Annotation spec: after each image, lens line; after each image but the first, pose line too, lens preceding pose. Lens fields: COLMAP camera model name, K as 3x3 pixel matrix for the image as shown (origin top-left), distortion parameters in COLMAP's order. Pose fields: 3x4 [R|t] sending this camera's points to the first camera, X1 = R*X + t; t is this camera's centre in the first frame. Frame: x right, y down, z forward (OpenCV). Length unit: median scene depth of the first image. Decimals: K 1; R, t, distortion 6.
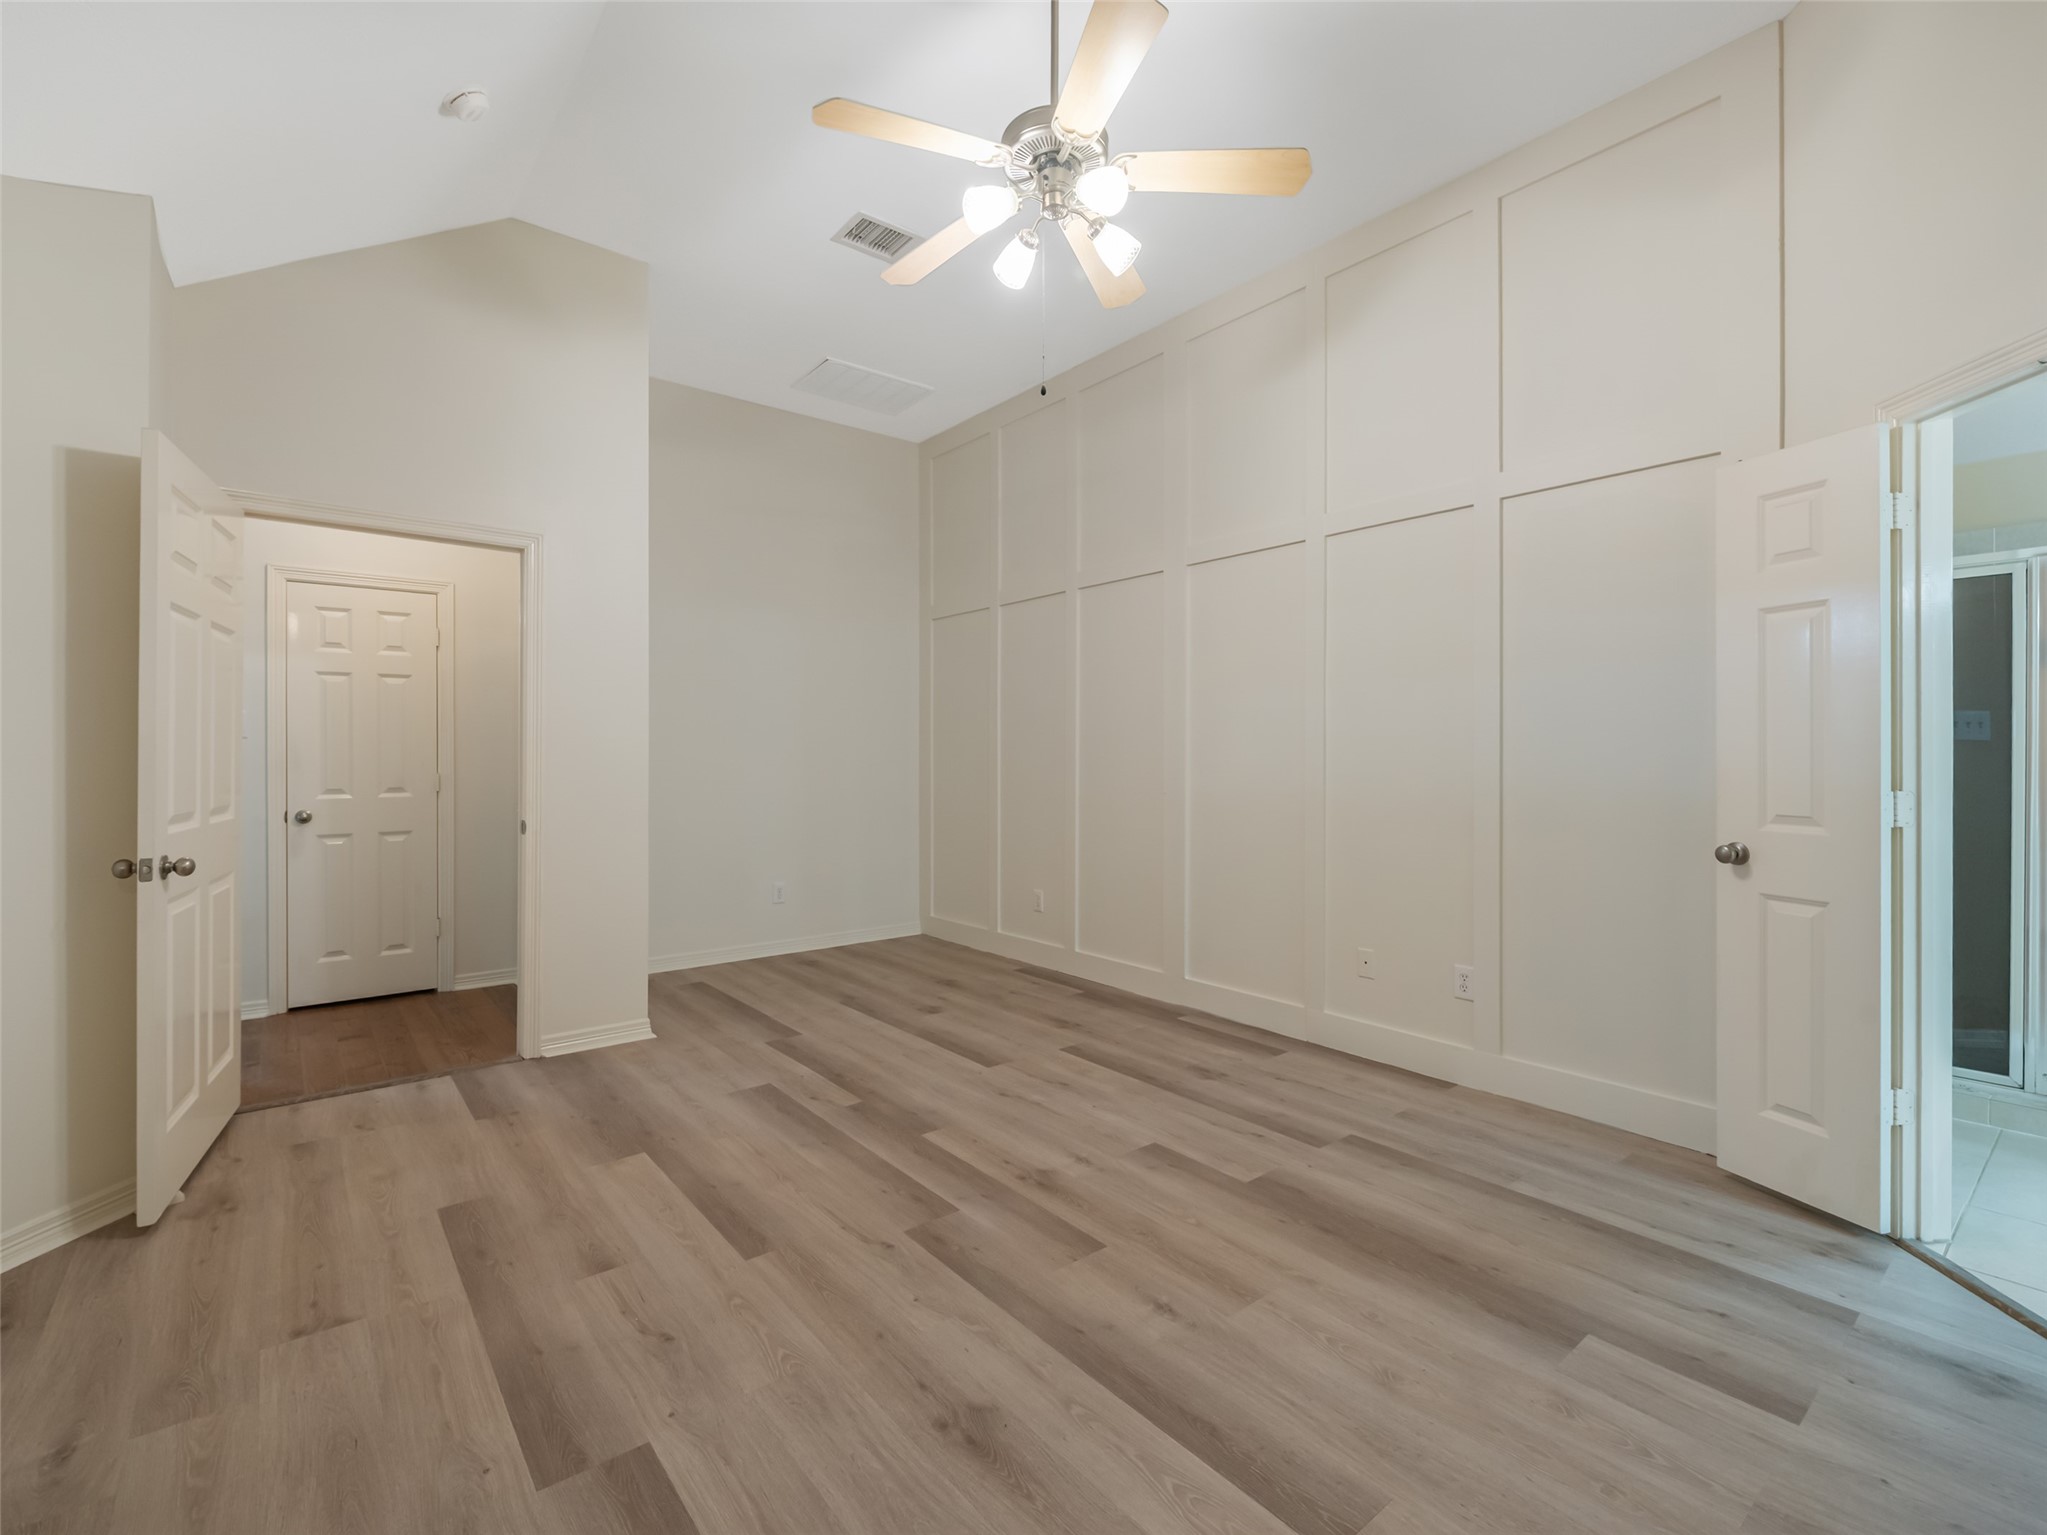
lens RADIAL K [[912.9, 0, 1015.6], [0, 912.9, 752.1], [0, 0, 1]] dist [0.000317, -0.000476]
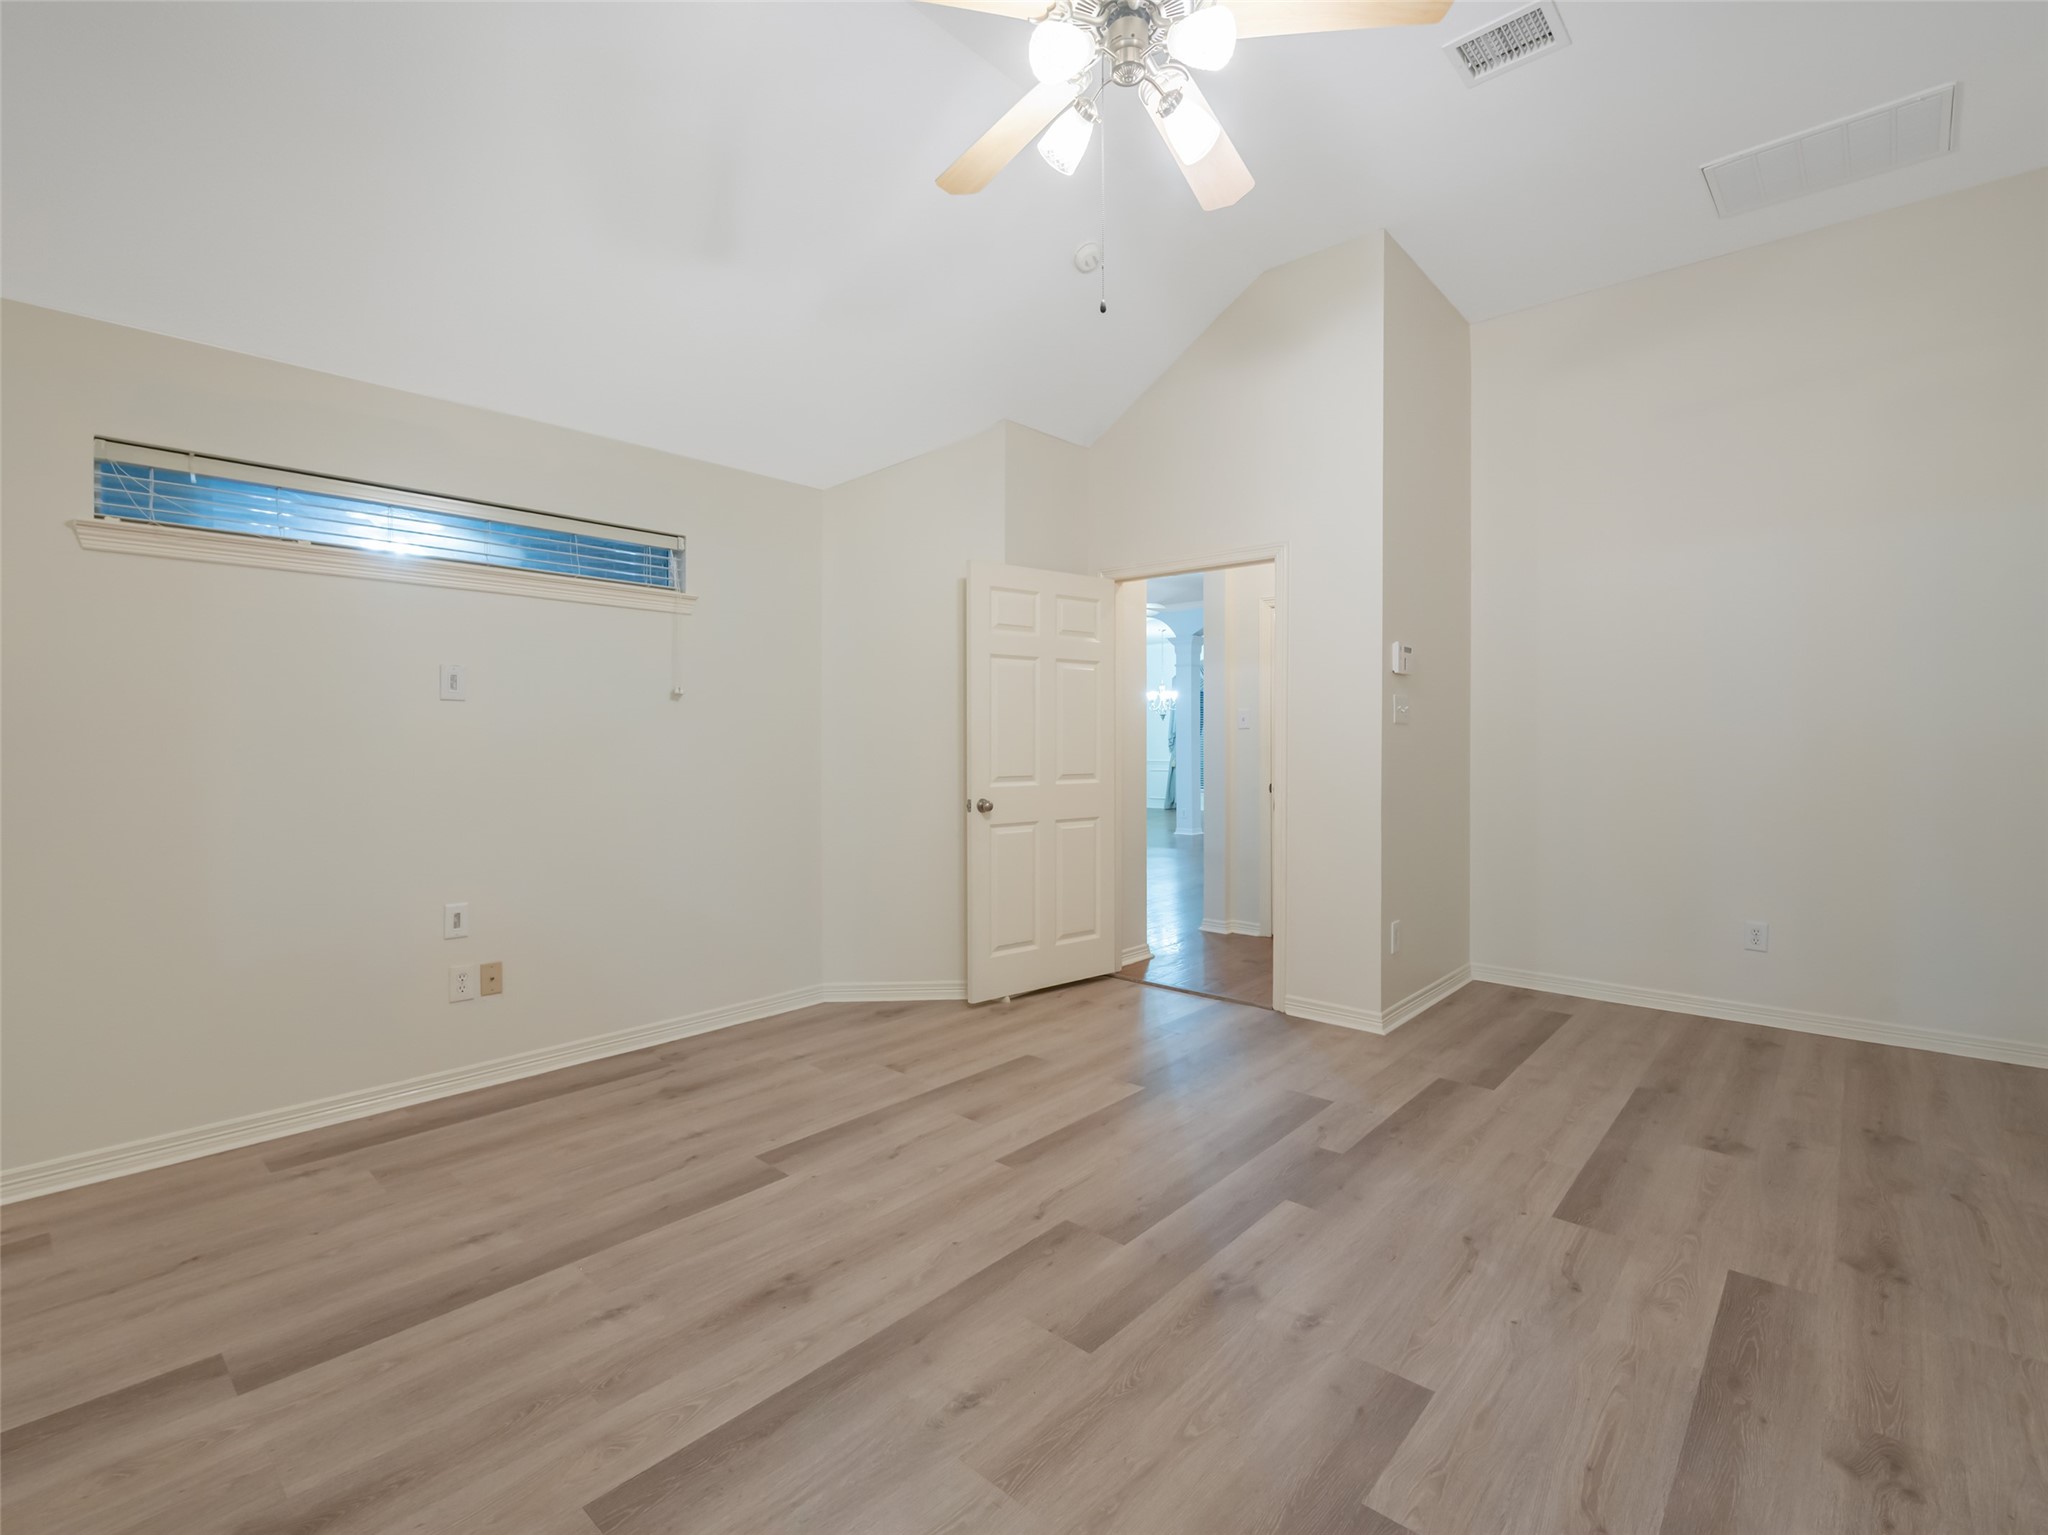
lens RADIAL K [[938.2, 0, 1013.6], [0, 938.2, 761.3], [0, 0, 1]] dist [-0.002033, -0.000870]
pose [[0.161985, 0.022730, -0.986531, 0.839584], [0.005142, 0.999702, 0.023878, -0.002143], [0.986780, -0.008941, 0.161819, 0.753820]]
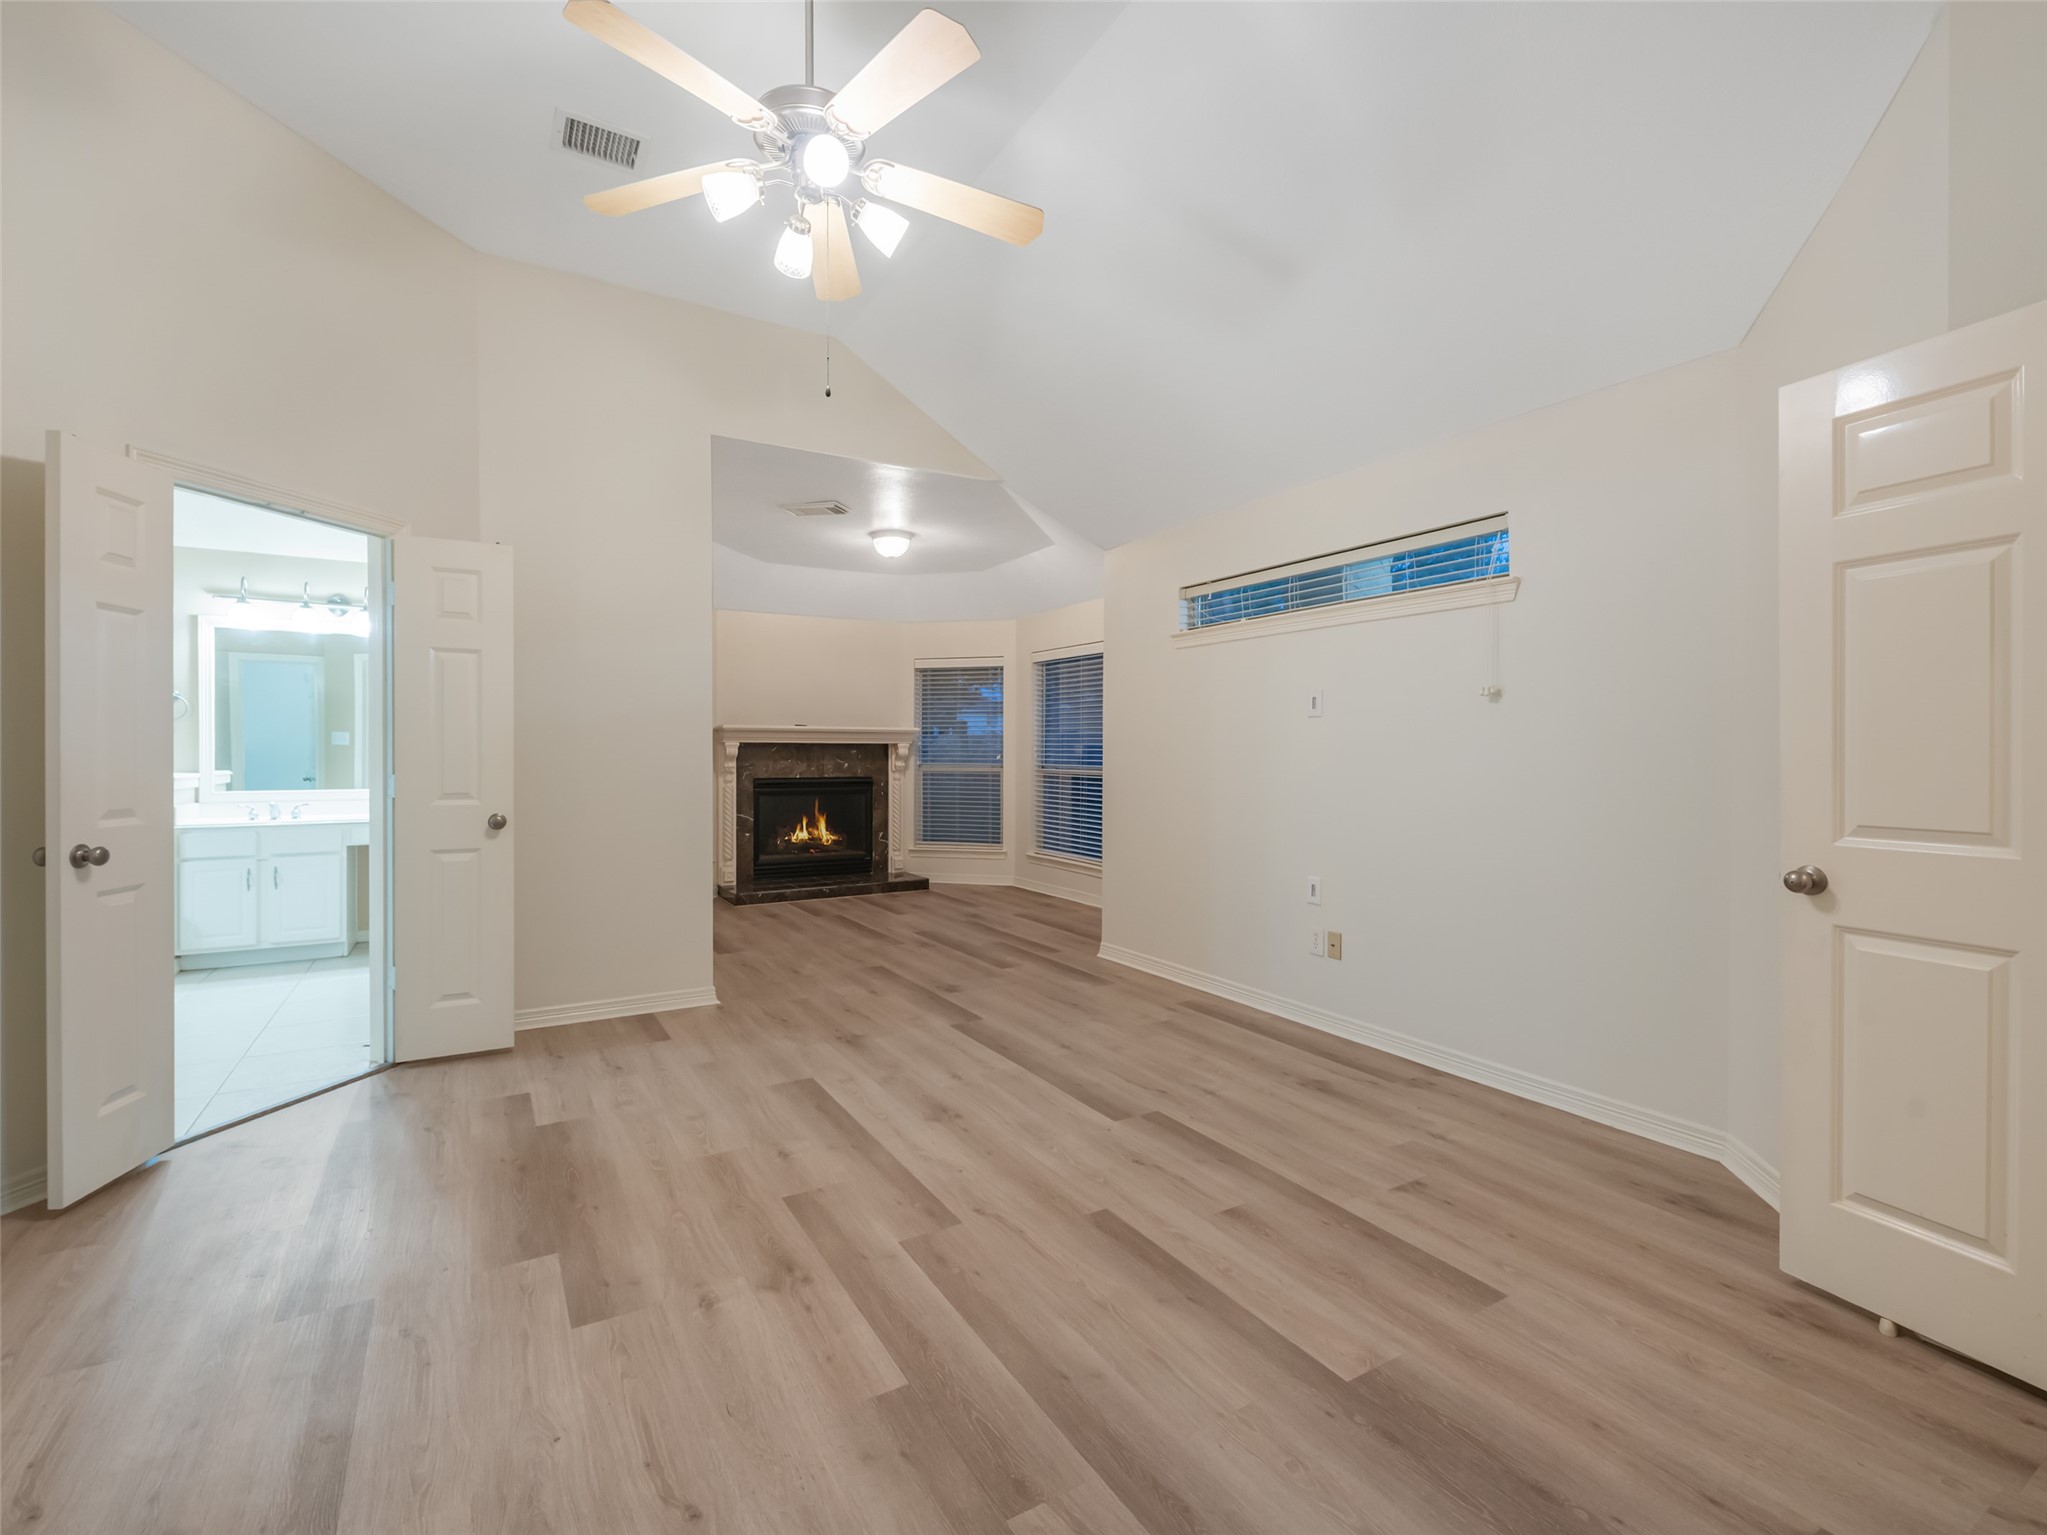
lens RADIAL K [[937.7, 0, 1013.1], [0, 937.7, 761.3], [0, 0, 1]] dist [-0.002033, -0.000870]
pose [[-0.989218, -0.001252, 0.146448, -0.317557], [-0.000121, 0.999970, 0.007735, 0.007392], [-0.146454, 0.007634, -0.989188, 1.940392]]
